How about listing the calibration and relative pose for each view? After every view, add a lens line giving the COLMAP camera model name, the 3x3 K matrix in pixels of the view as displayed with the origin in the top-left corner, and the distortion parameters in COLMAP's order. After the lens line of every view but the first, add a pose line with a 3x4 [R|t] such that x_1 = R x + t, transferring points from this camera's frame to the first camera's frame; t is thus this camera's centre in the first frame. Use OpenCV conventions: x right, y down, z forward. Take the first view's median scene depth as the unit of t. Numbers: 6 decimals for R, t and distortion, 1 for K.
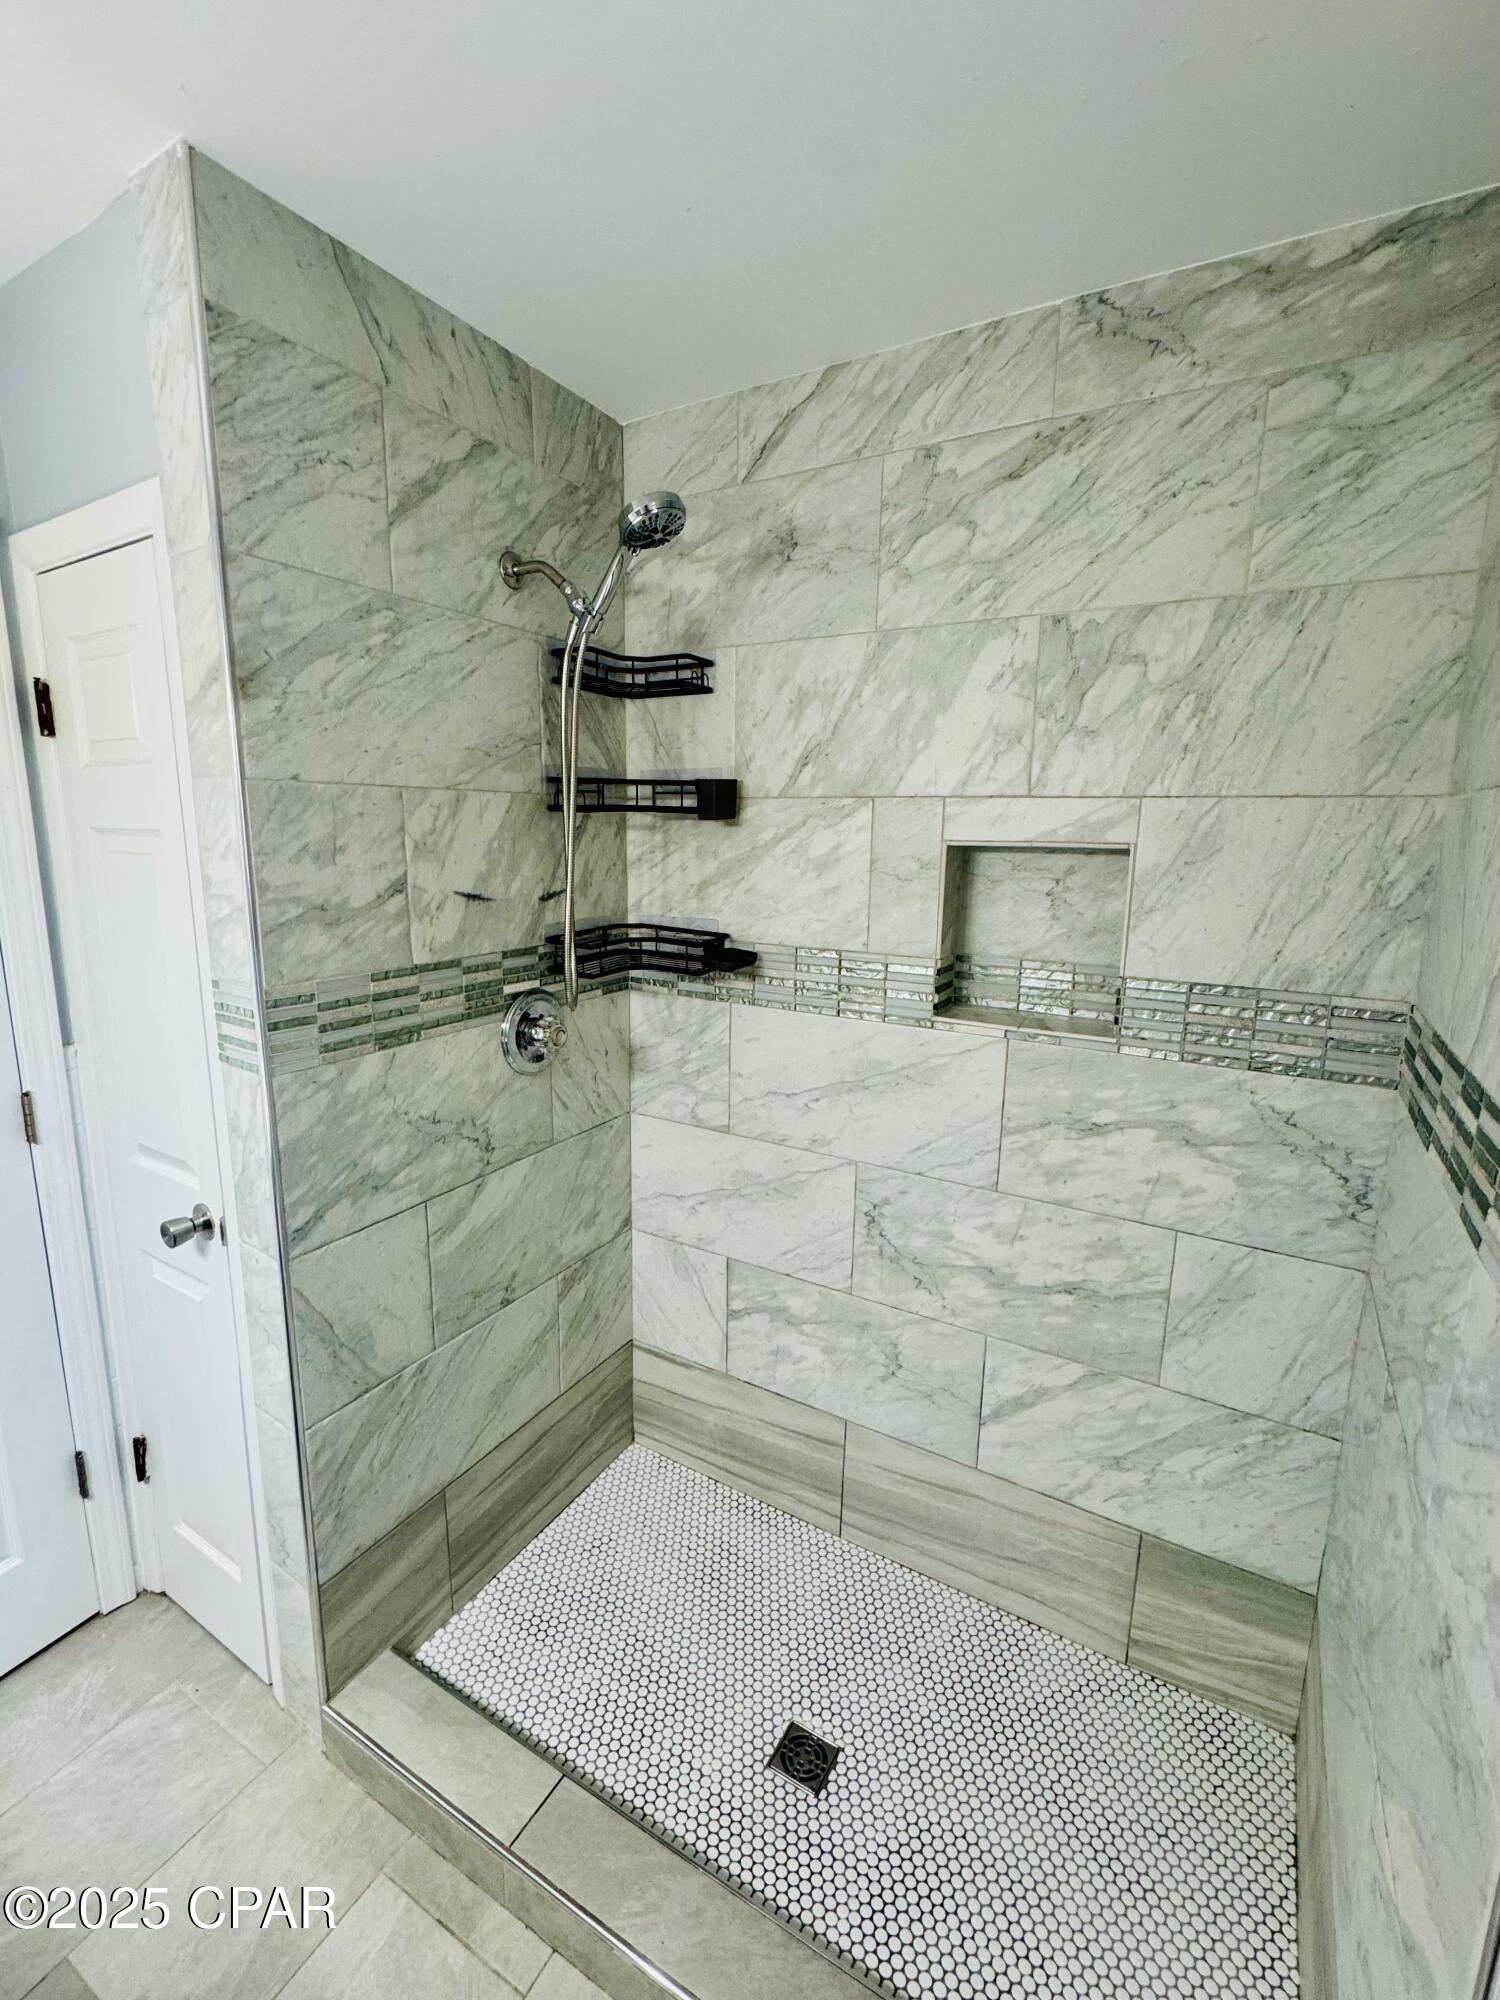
lens RADIAL K [[873.1, 0, 749.2], [0, 873.1, 996.4], [0, 0, 1]] dist [-0.001833, 0.000008]
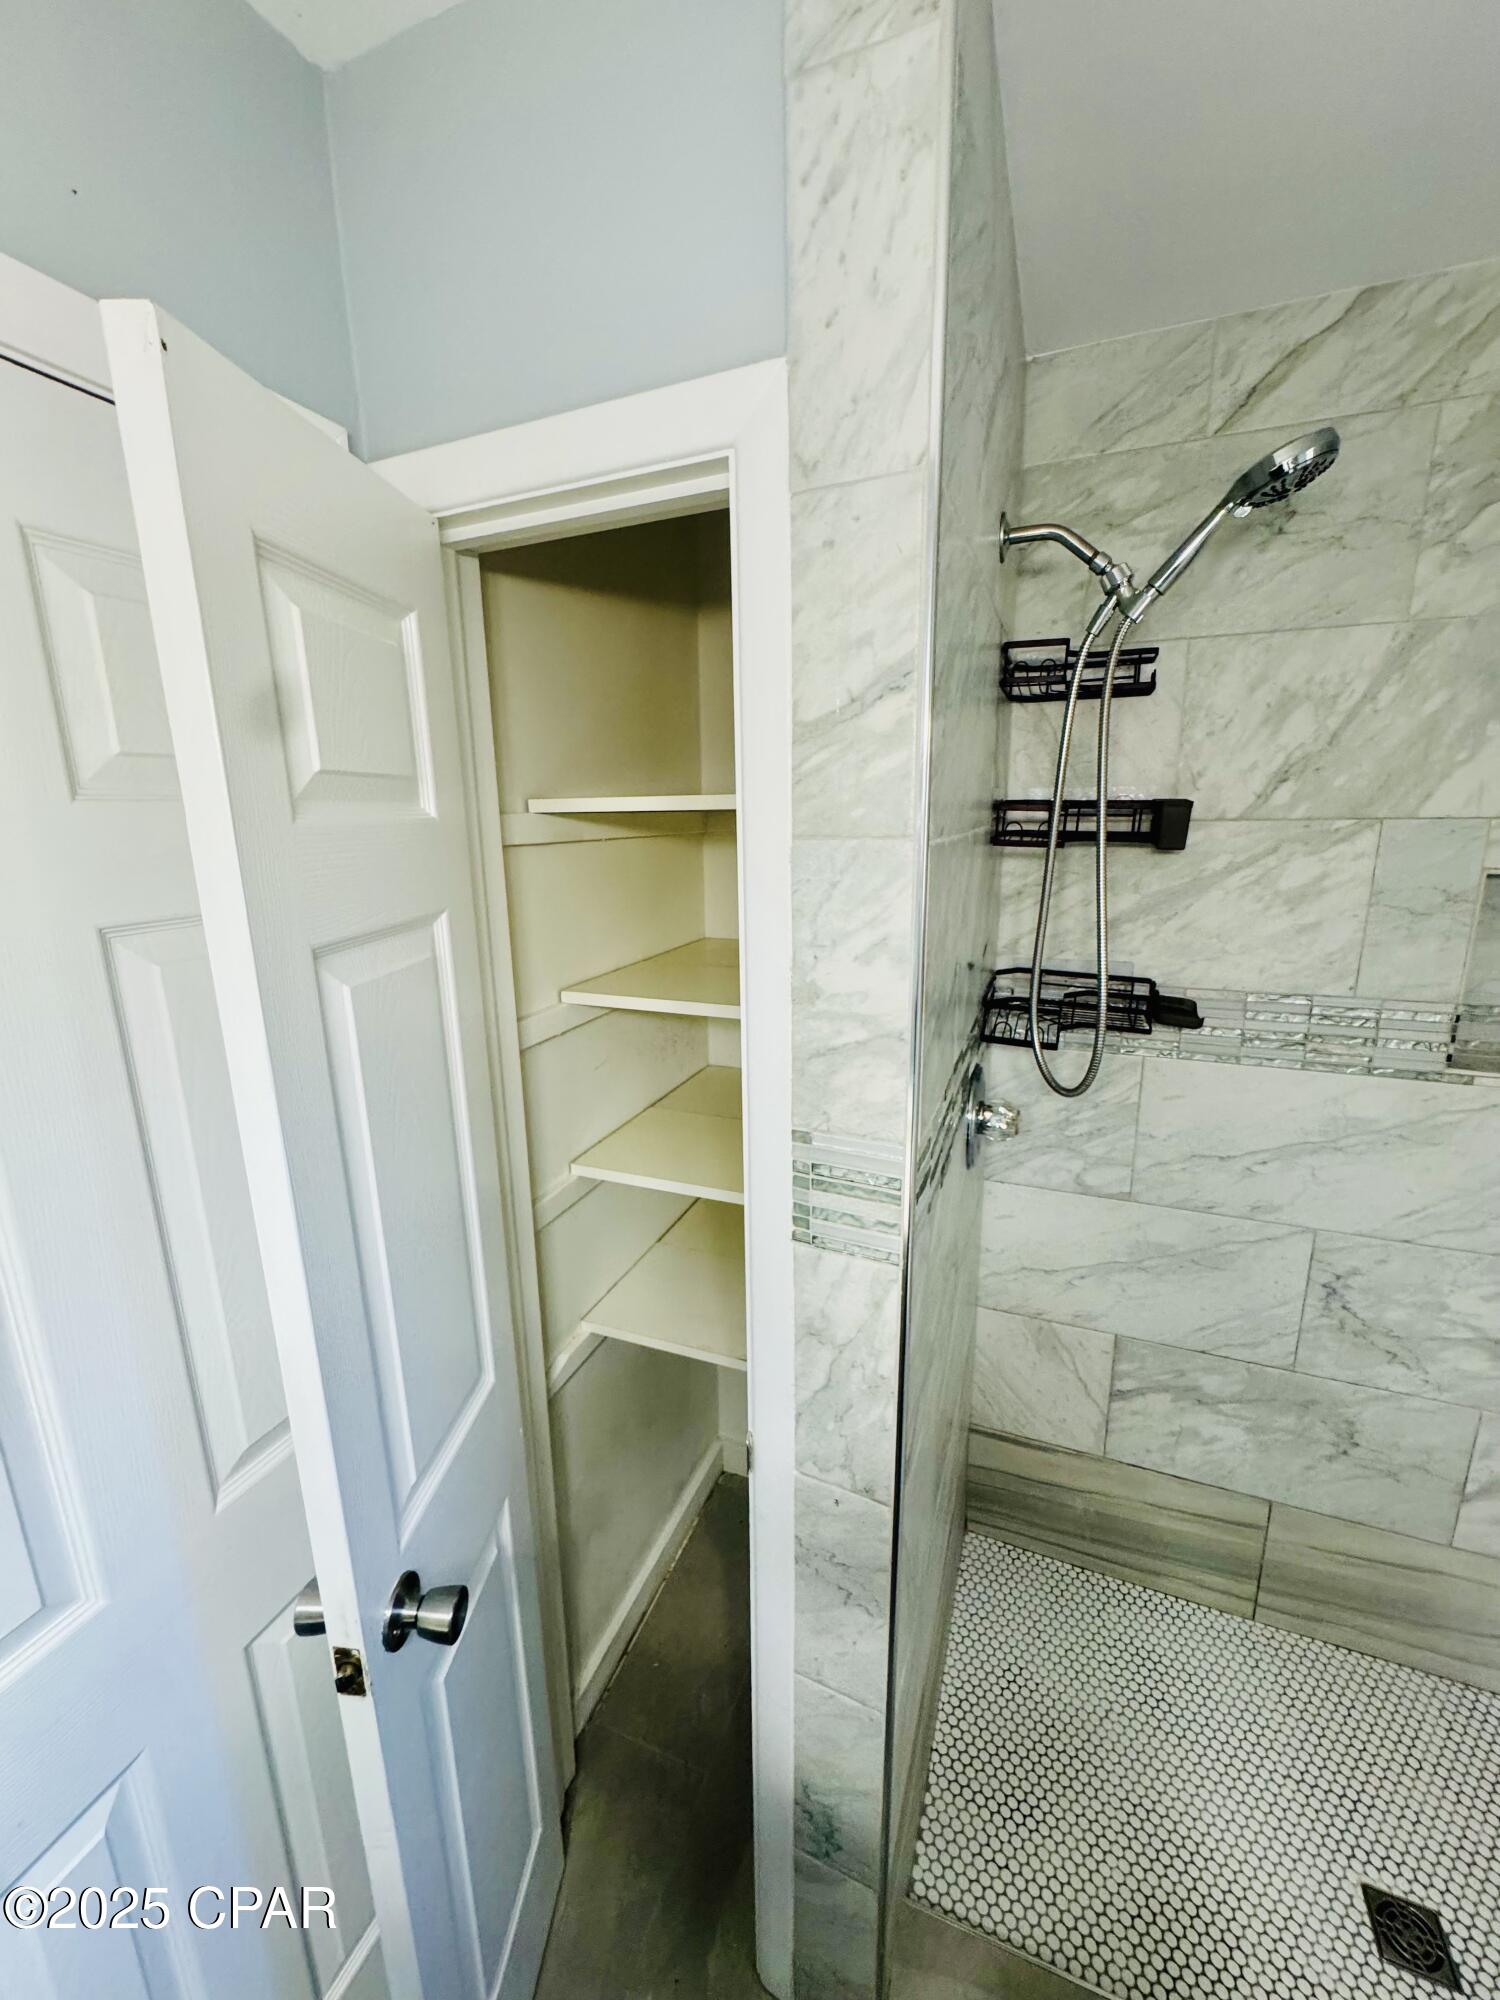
lens RADIAL K [[798.9, 0, 747.6], [0, 798.9, 995.7], [0, 0, 1]] dist [-0.001401, 0.000138]
pose [[0.988150, -0.061456, 0.140654, -0.553425], [0.055886, 0.997501, 0.043223, -0.116343], [-0.142959, -0.034850, 0.989115, 0.291543]]
